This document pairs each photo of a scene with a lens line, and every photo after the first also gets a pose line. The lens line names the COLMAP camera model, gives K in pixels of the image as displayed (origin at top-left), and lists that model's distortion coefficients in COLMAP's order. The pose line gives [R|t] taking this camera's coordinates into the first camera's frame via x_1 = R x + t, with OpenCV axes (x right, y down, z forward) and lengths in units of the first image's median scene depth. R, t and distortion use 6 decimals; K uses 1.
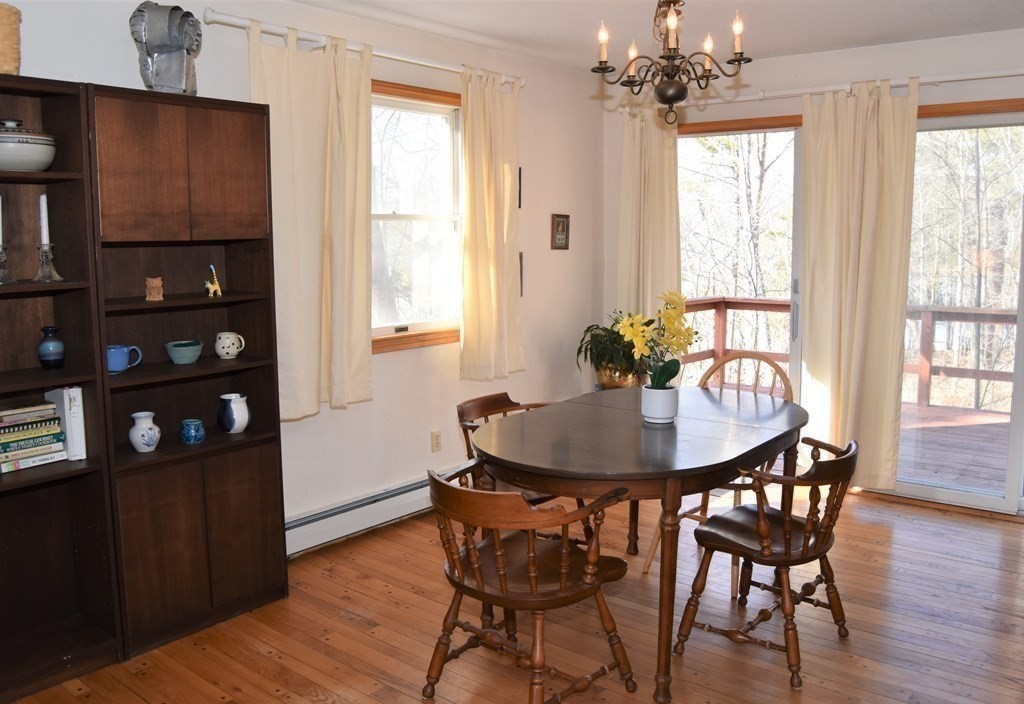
lens RADIAL K [[867.6, 0, 512.0], [0, 867.6, 352.0], [0, 0, 1]] dist [-0.078354, -0.001610]
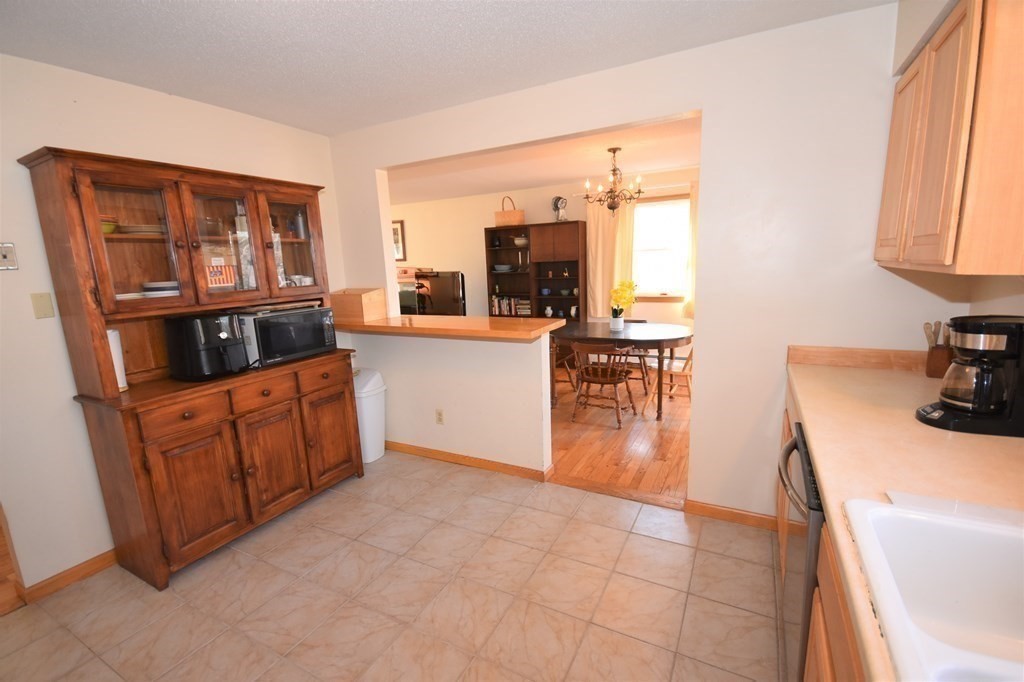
lens RADIAL K [[462.5, 0, 508.8], [0, 462.5, 345.9], [0, 0, 1]] dist [0.018733, -0.013128]
pose [[0.187010, 0.163188, -0.968709, 1.577259], [-0.101818, 0.984015, 0.146110, -0.040903], [0.977067, 0.071308, 0.200636, 0.414952]]
